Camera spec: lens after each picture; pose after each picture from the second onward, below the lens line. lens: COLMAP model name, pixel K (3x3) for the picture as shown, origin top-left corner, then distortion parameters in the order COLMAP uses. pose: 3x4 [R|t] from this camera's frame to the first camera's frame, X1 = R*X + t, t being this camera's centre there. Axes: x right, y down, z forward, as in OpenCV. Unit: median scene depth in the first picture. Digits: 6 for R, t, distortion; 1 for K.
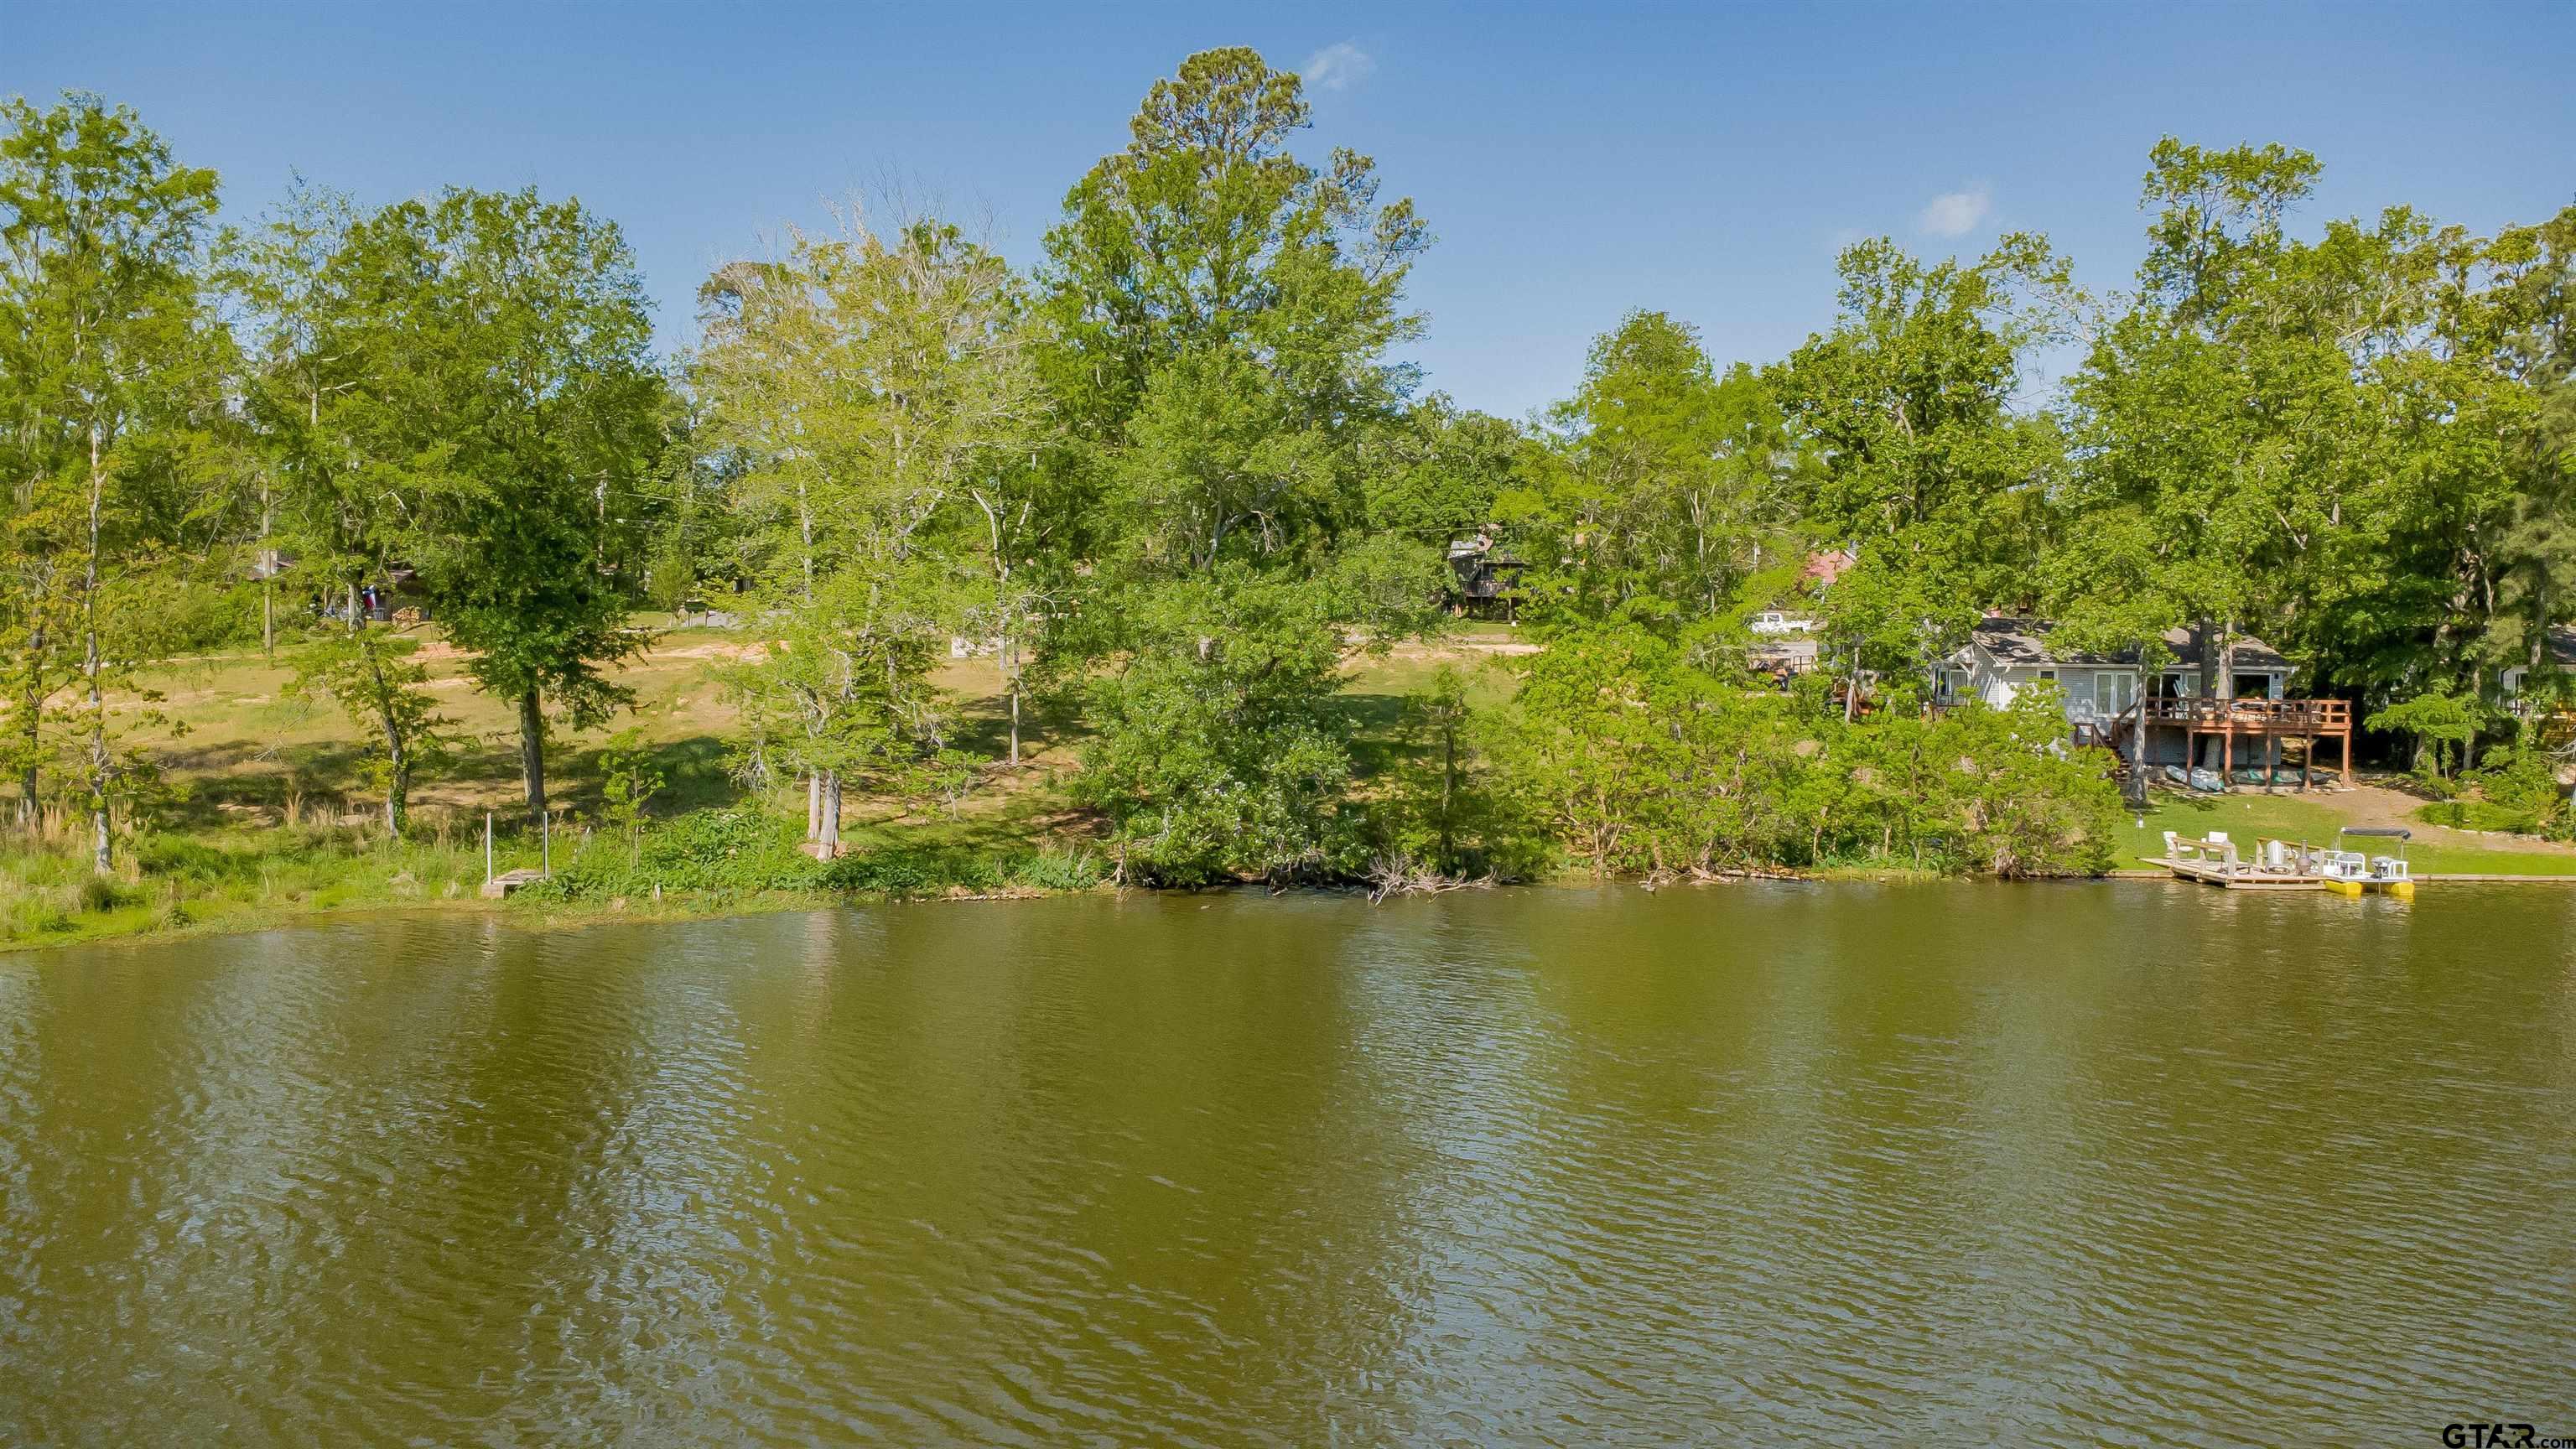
lens RADIAL K [[1801.9, 0, 1308.8], [0, 1801.9, 733.5], [0, 0, 1]] dist [0.039589, -0.052939]
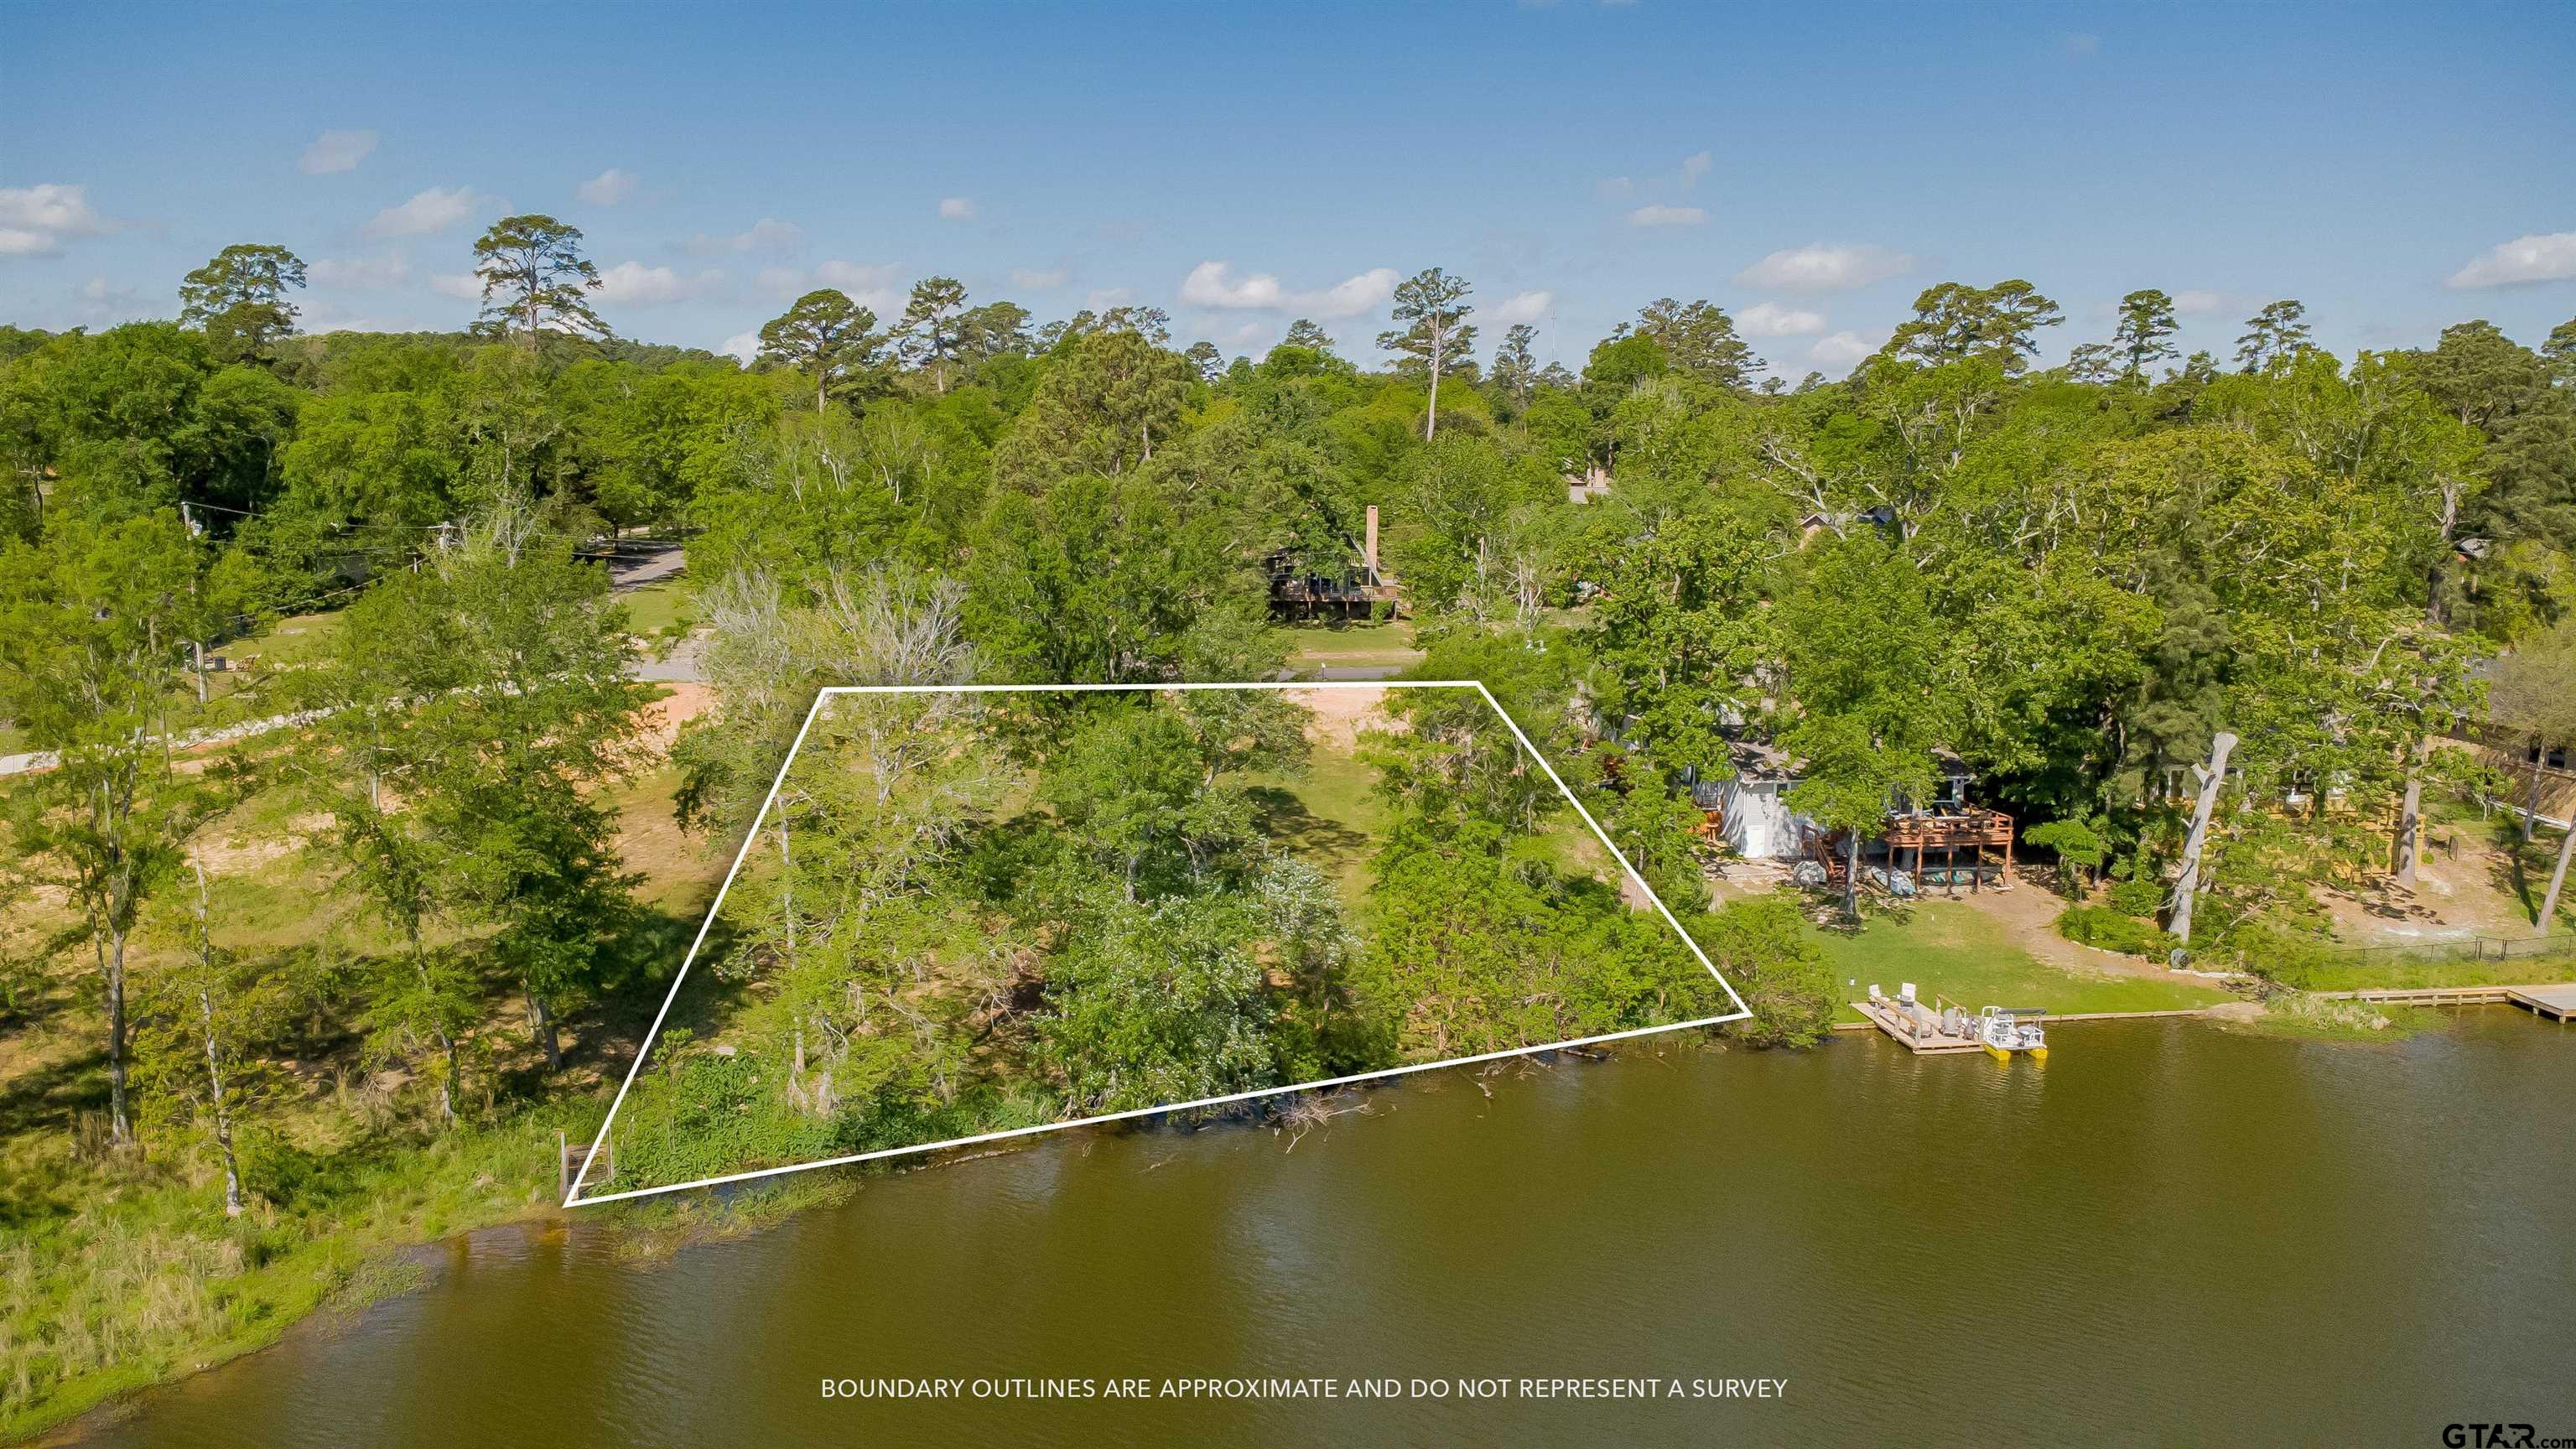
lens RADIAL K [[1812.6, 0, 1308.3], [0, 1812.6, 732.5], [0, 0, 1]] dist [0.029972, -0.039454]
pose [[0.989190, -0.023379, 0.144762, -0.090704], [0.003095, 0.990317, 0.138788, -0.268742], [-0.146605, -0.136840, 0.979685, -0.155277]]
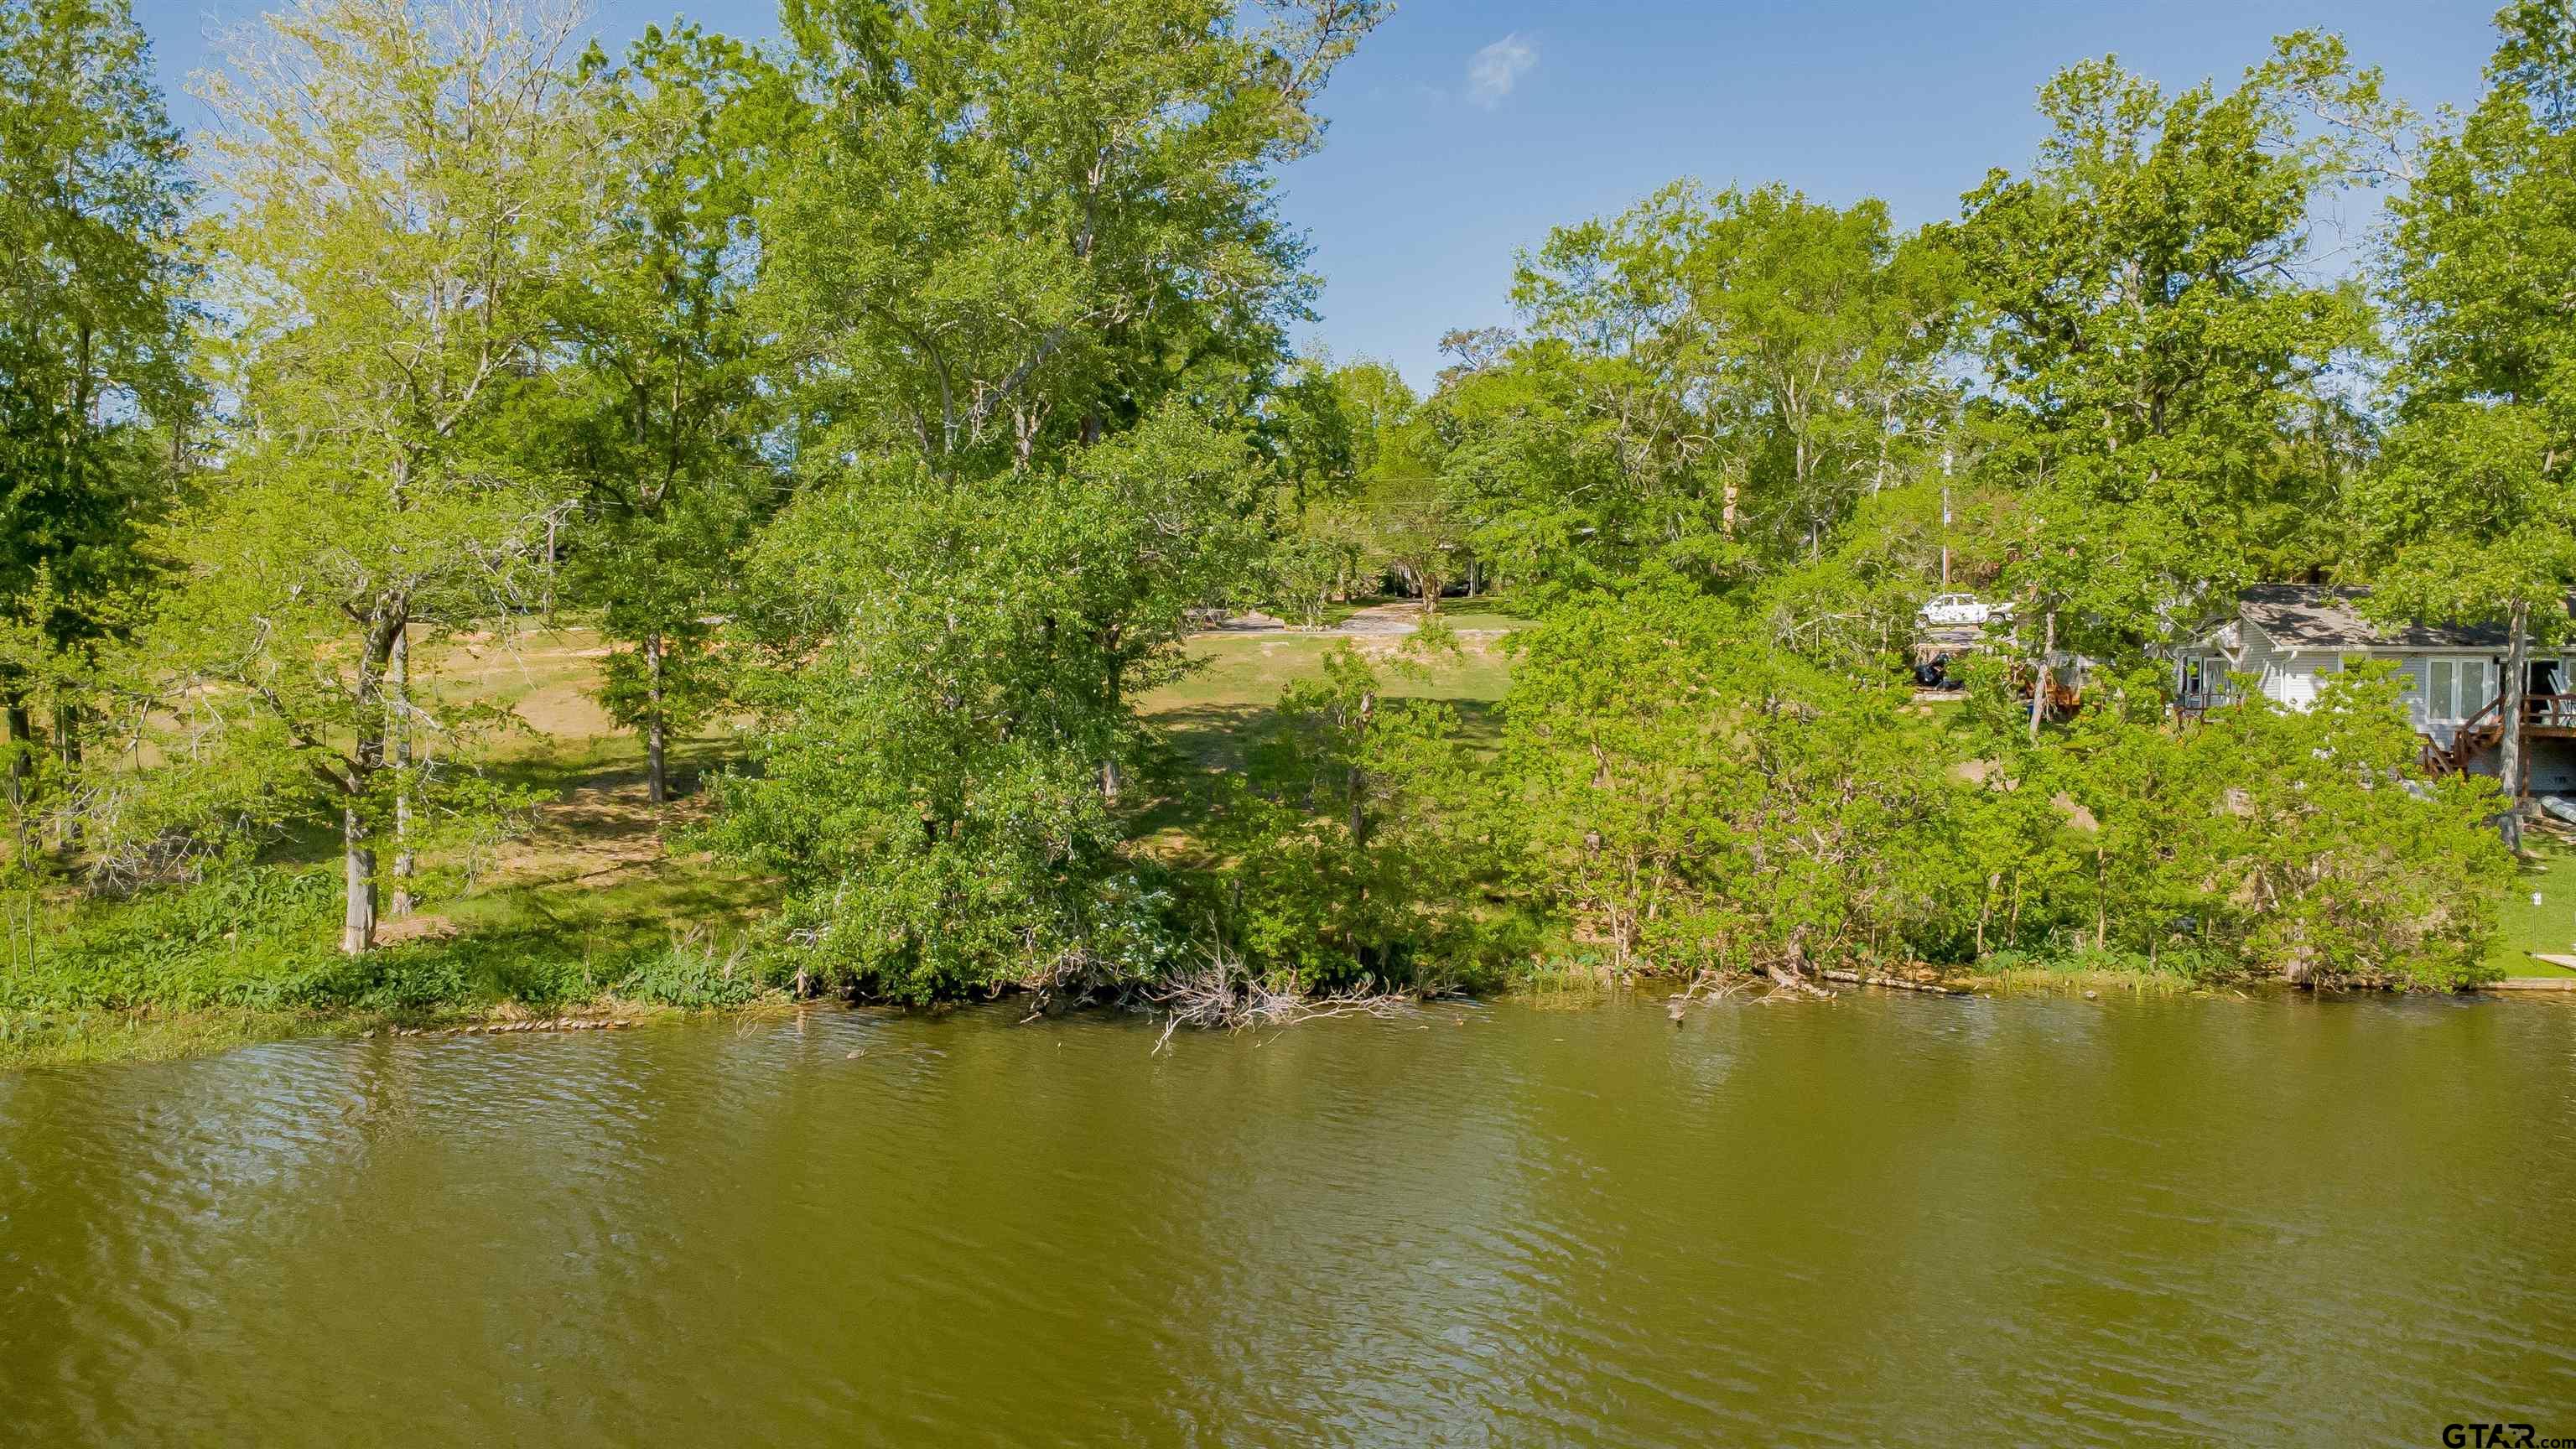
lens RADIAL K [[1813.8, 0, 1299.6], [0, 1813.8, 735.1], [0, 0, 1]] dist [0.029603, -0.034694]
pose [[0.992934, -0.001700, -0.118652, 0.105024], [0.001194, 0.999990, -0.004333, -0.002763], [0.118658, 0.004161, 0.992926, 0.301089]]
